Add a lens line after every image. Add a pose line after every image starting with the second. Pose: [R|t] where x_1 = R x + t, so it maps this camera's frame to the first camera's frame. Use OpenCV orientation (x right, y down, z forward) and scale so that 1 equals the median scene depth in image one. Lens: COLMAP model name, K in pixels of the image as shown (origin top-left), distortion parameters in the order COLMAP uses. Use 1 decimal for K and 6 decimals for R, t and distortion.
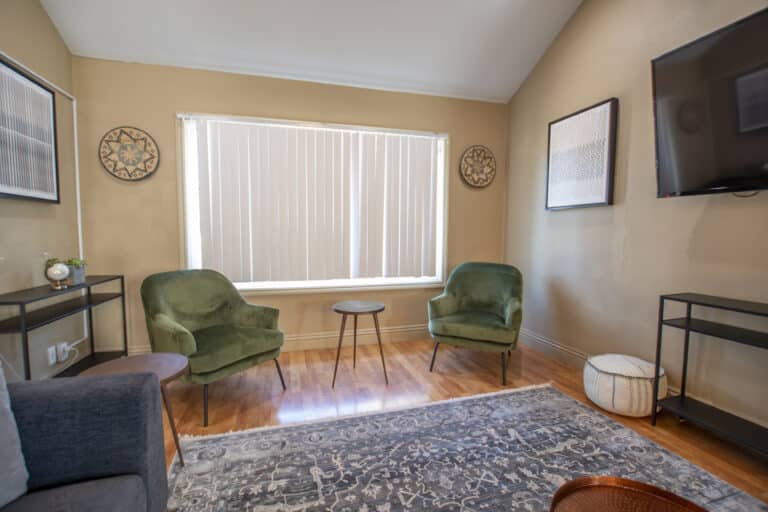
lens RADIAL K [[341.7, 0, 382.6], [0, 341.7, 258.2], [0, 0, 1]] dist [-0.022092, -0.000172]
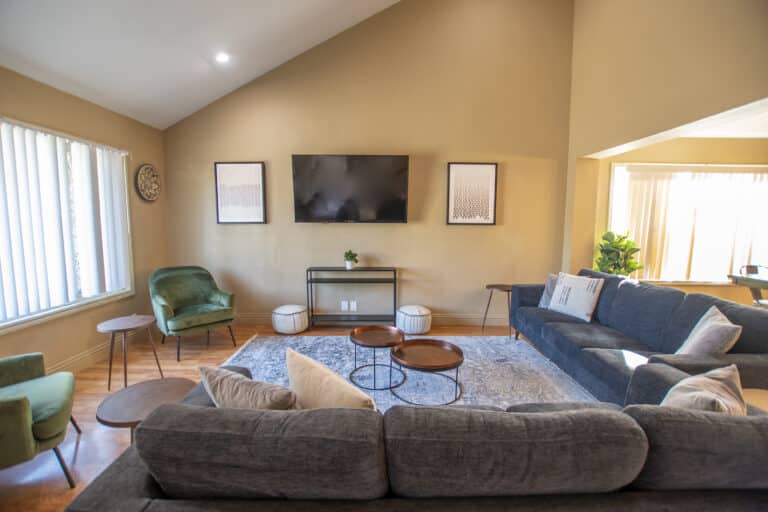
lens RADIAL K [[341.7, 0, 383.4], [0, 341.7, 255.6], [0, 0, 1]] dist [-0.022092, -0.000172]
pose [[0.262309, -0.101860, 0.959593, -0.725072], [0.072548, 0.993681, 0.085647, -0.084810], [-0.962253, 0.047151, 0.268041, -0.033444]]
